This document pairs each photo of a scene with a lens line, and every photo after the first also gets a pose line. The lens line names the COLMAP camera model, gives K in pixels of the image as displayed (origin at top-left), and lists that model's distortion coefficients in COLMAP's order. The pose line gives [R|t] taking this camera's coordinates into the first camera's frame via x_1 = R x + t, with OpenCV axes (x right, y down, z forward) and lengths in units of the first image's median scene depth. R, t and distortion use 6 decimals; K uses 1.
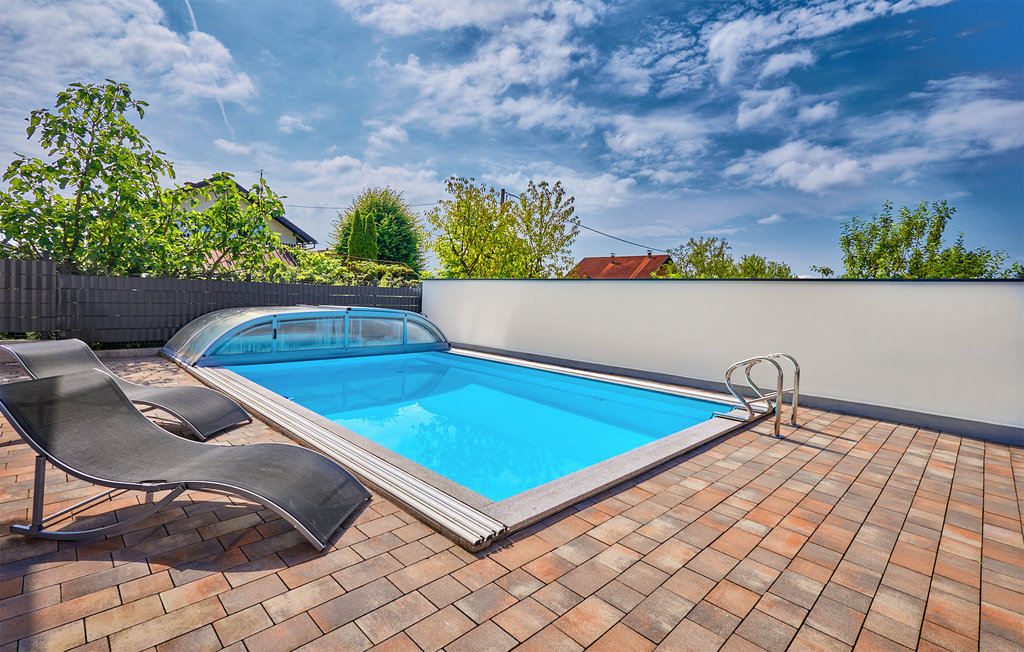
lens RADIAL K [[460.3, 0, 511.7], [0, 460.3, 309.2], [0, 0, 1]] dist [0.018839, -0.000043]
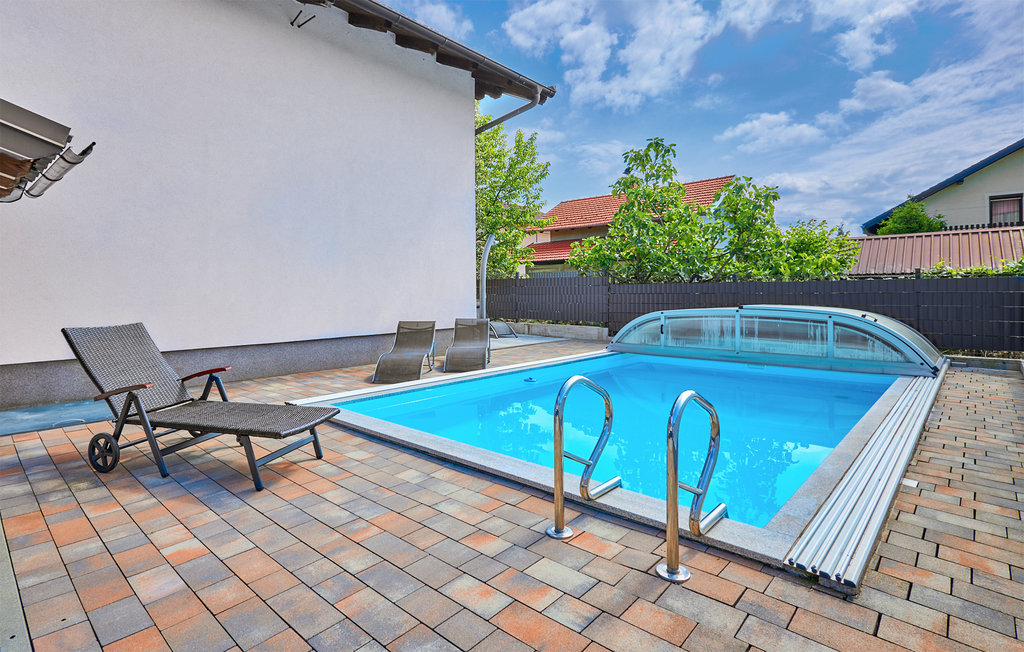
lens RADIAL K [[460.3, 0, 511.7], [0, 460.3, 309.2], [0, 0, 1]] dist [0.018839, -0.000043]
pose [[0.110056, 0.001626, -0.993924, 1.233786], [-0.010903, 0.999940, 0.000428, 0.011915], [0.993866, 0.010790, 0.110068, 0.981934]]
